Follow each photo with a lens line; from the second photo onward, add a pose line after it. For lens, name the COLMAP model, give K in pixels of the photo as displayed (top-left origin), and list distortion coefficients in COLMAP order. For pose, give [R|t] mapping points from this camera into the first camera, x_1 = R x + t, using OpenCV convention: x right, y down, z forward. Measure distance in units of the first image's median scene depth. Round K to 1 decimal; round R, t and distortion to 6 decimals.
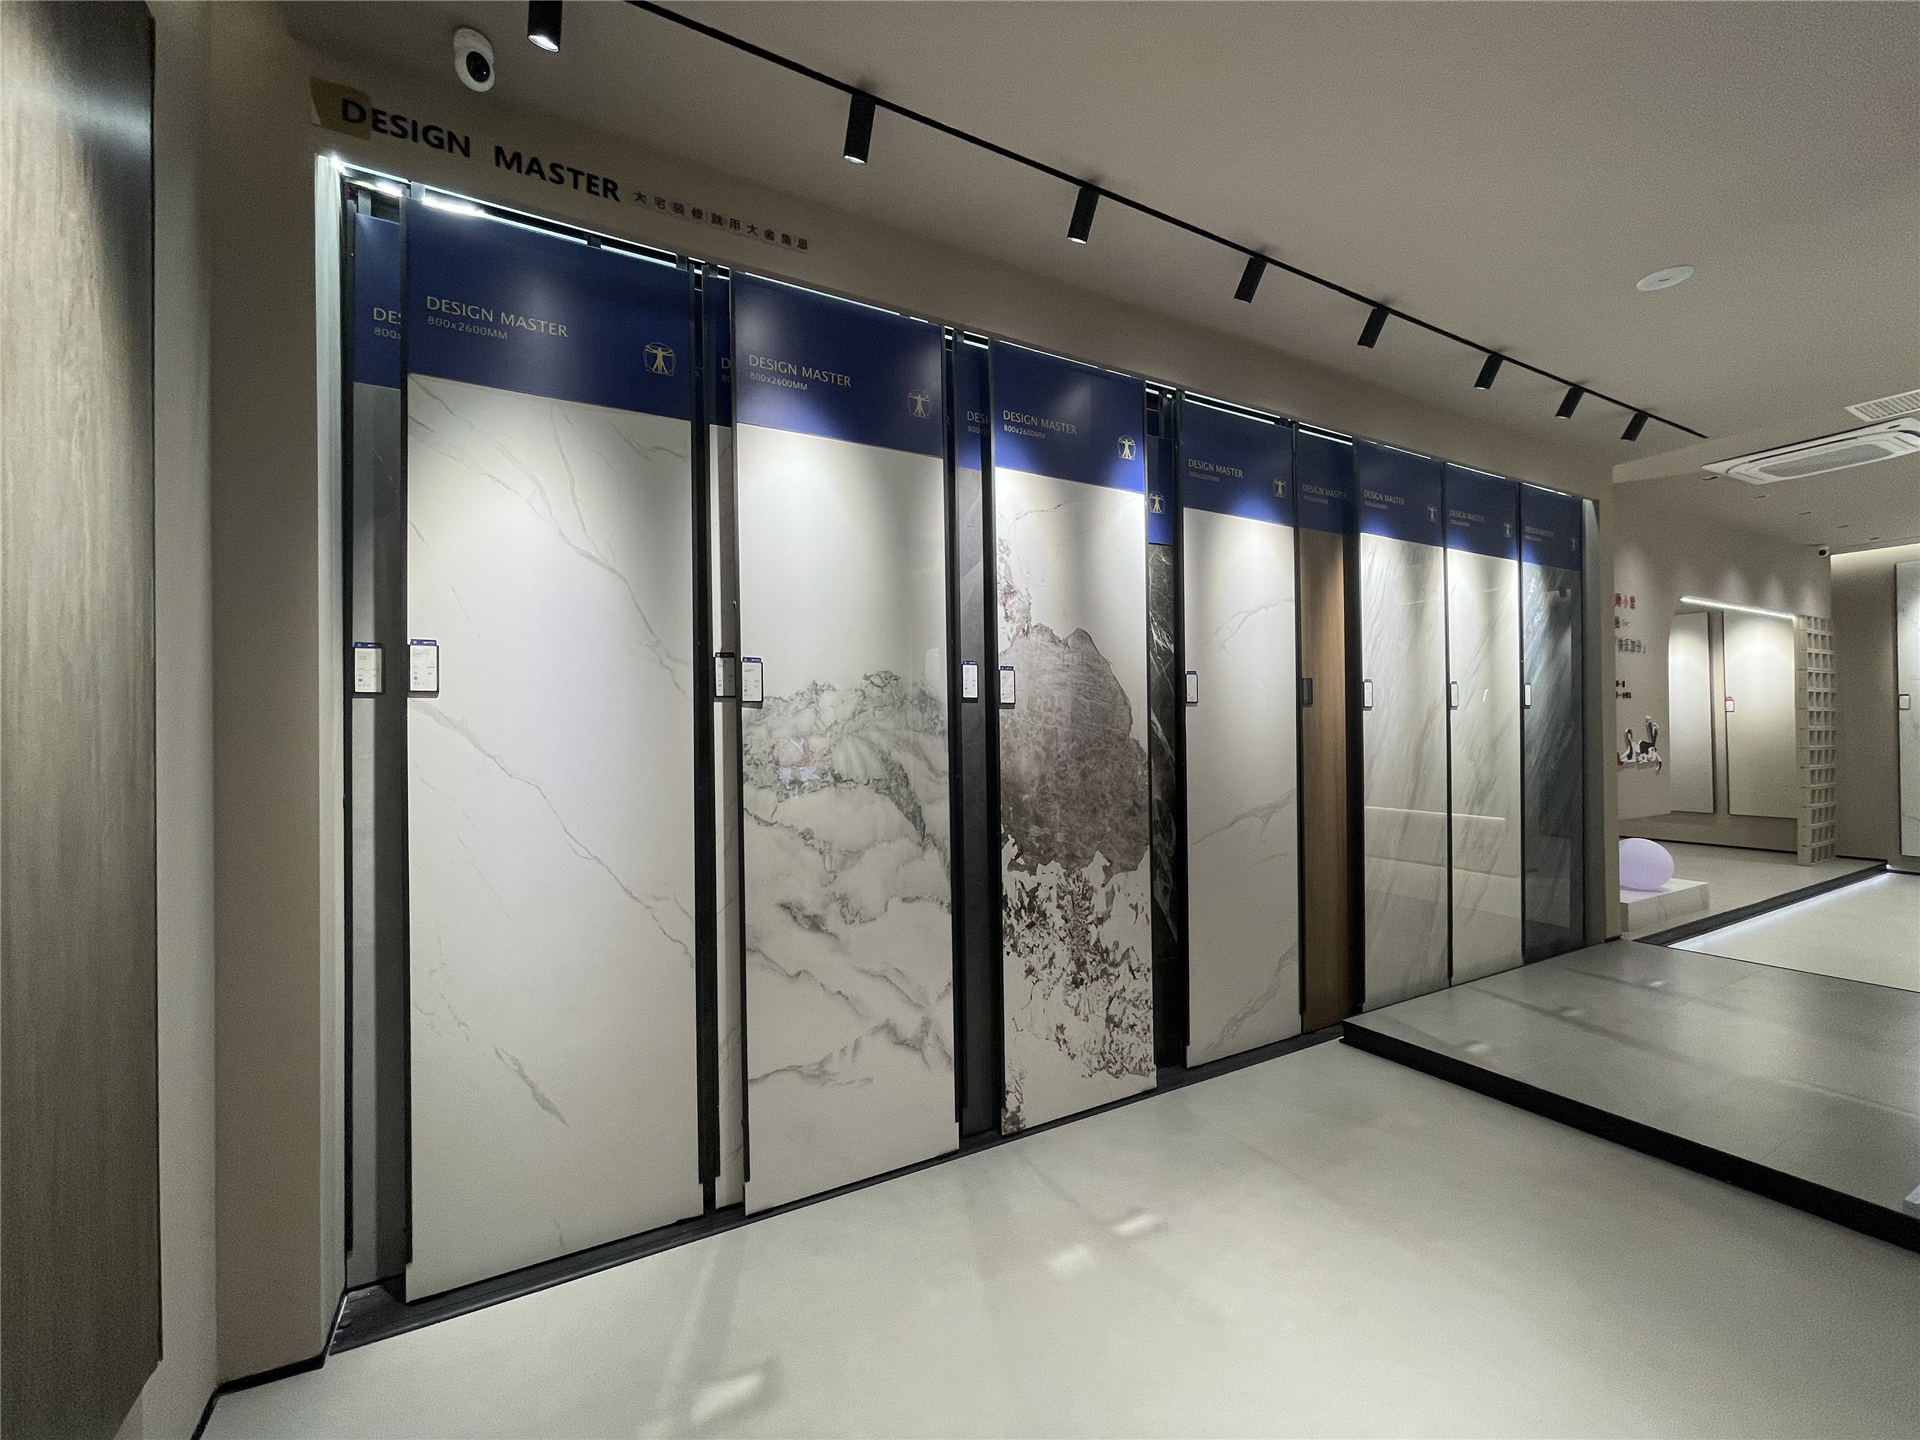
lens RADIAL K [[777.6, 0, 966.5], [0, 777.6, 723.7], [0, 0, 1]] dist [0.001833, 0.000420]
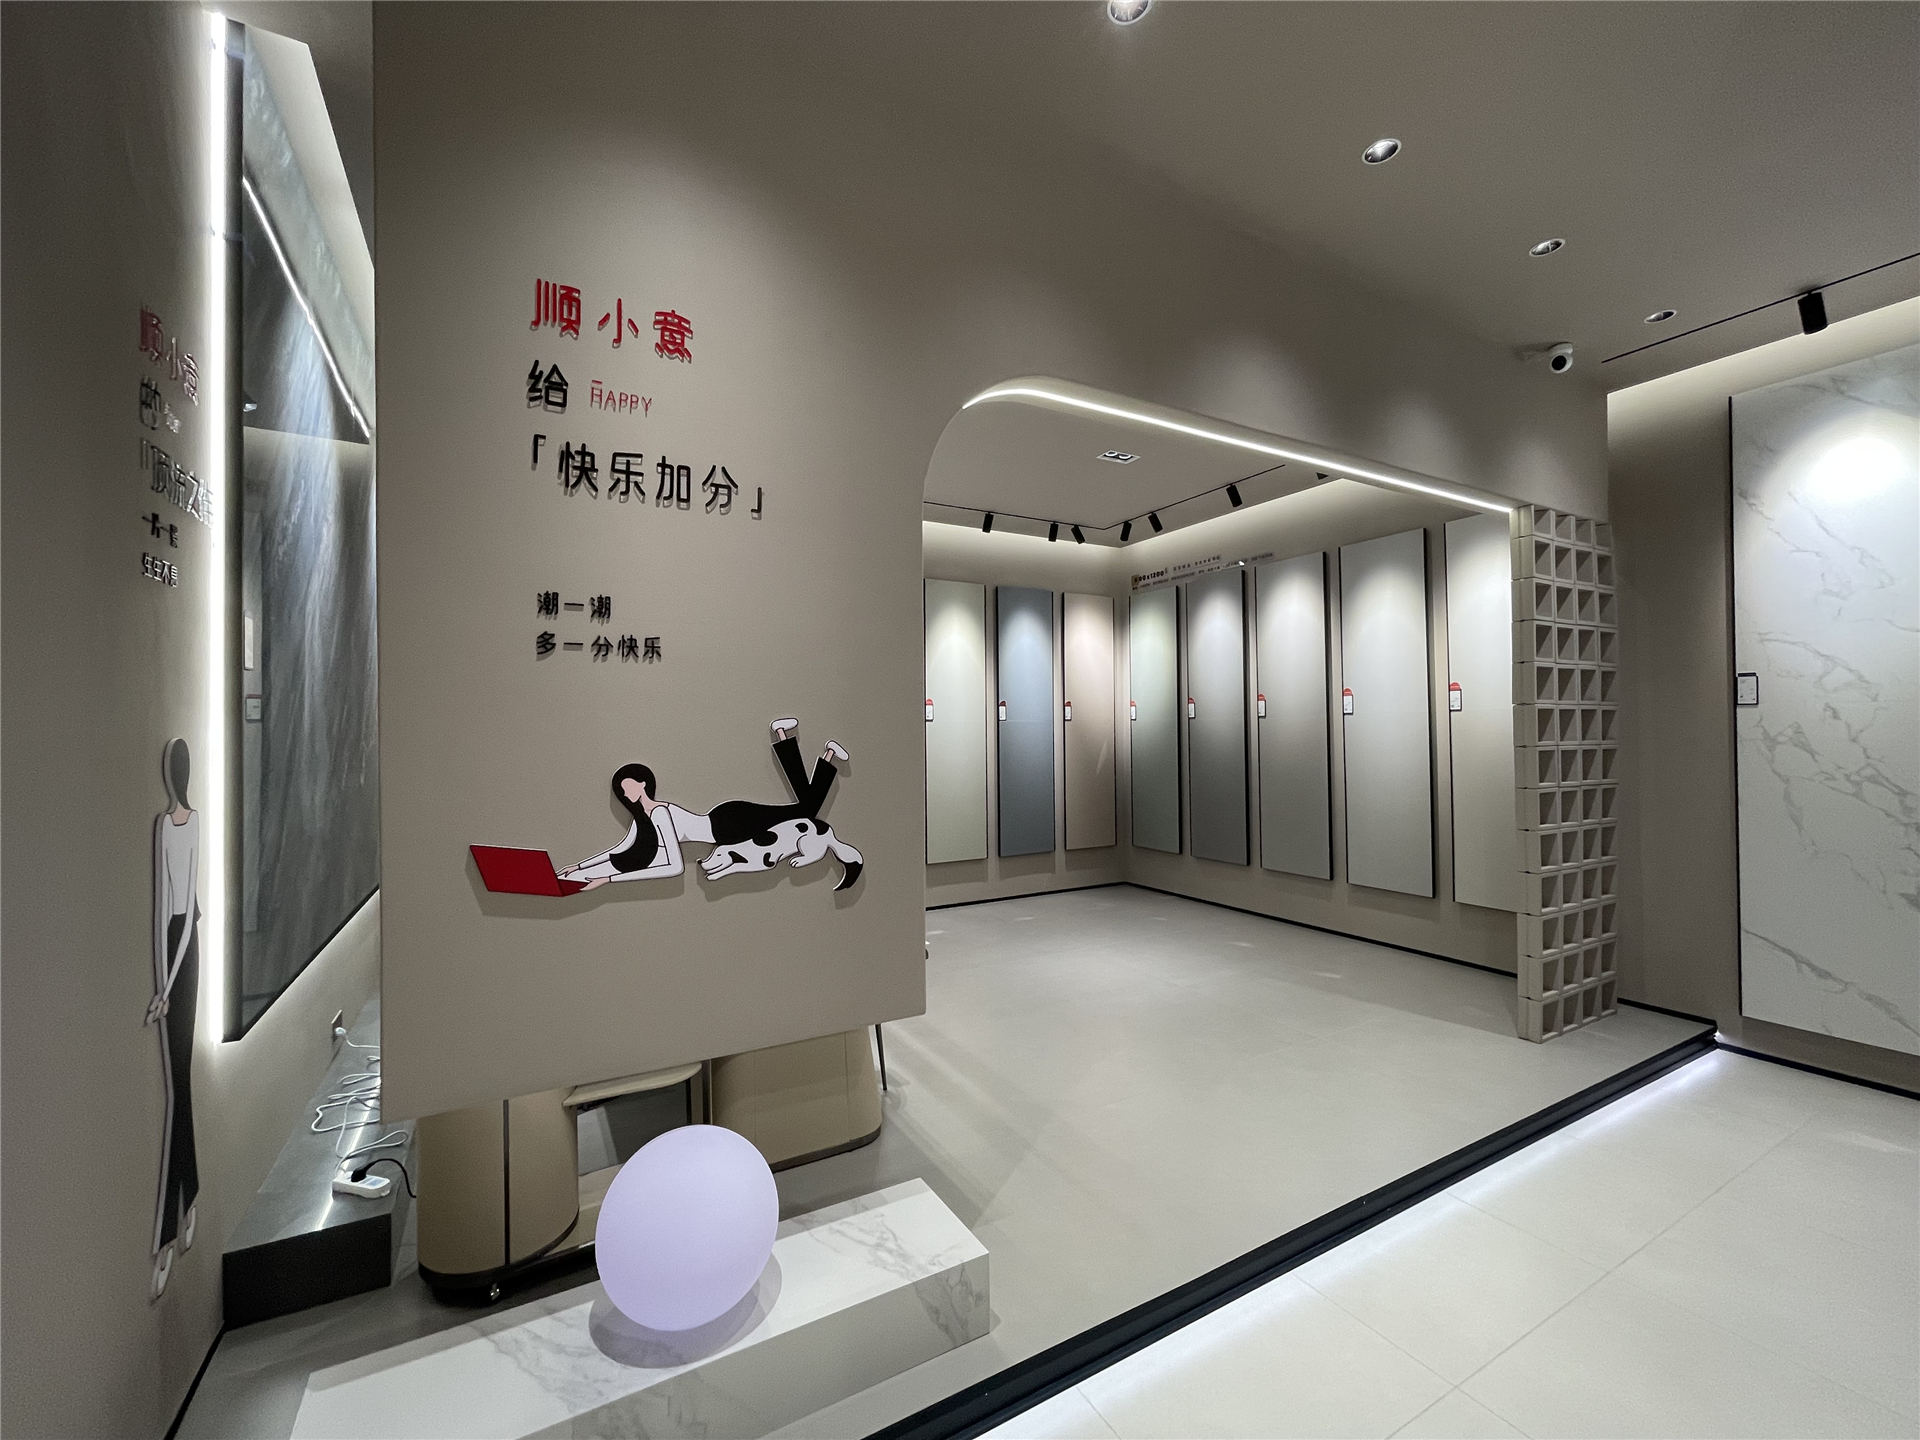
lens RADIAL K [[777.6, 0, 947.6], [0, 777.6, 714.8], [0, 0, 1]] dist [0.001833, 0.000420]
pose [[0.999994, 0.003507, -0.000679, 0.720201], [-0.003515, 0.999937, -0.010707, -0.006240], [0.000642, 0.010709, 0.999942, 0.529596]]
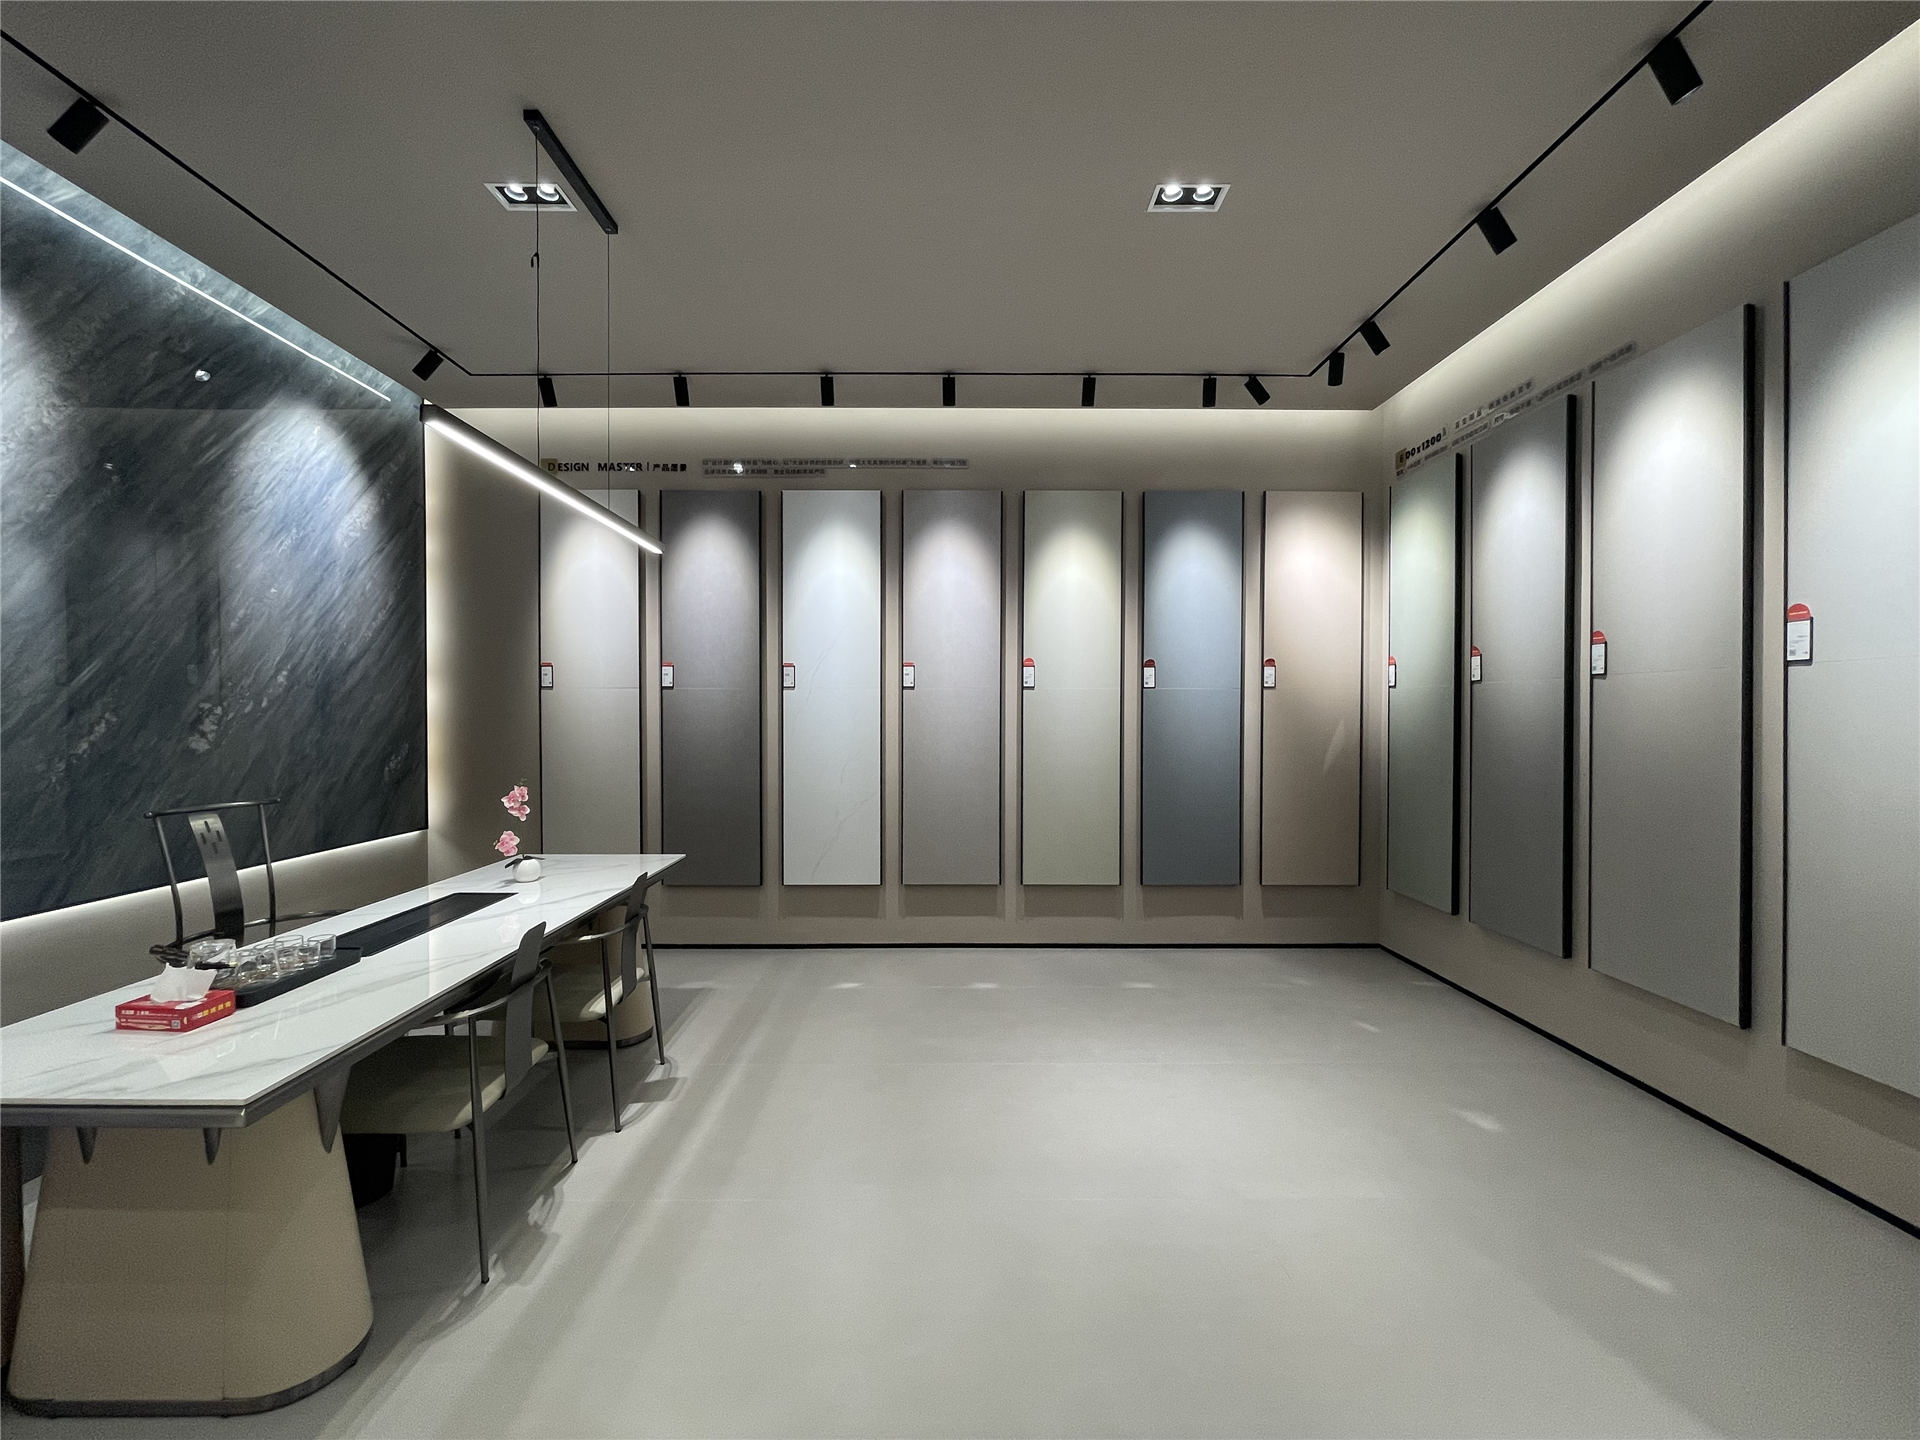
lens RADIAL K [[777.6, 0, 962.2], [0, 777.6, 713.2], [0, 0, 1]] dist [0.001833, 0.000420]
pose [[0.876090, 0.013342, -0.481963, 0.937940], [-0.006805, 0.999860, 0.015309, 0.001537], [0.482099, -0.010132, 0.876058, 0.799901]]
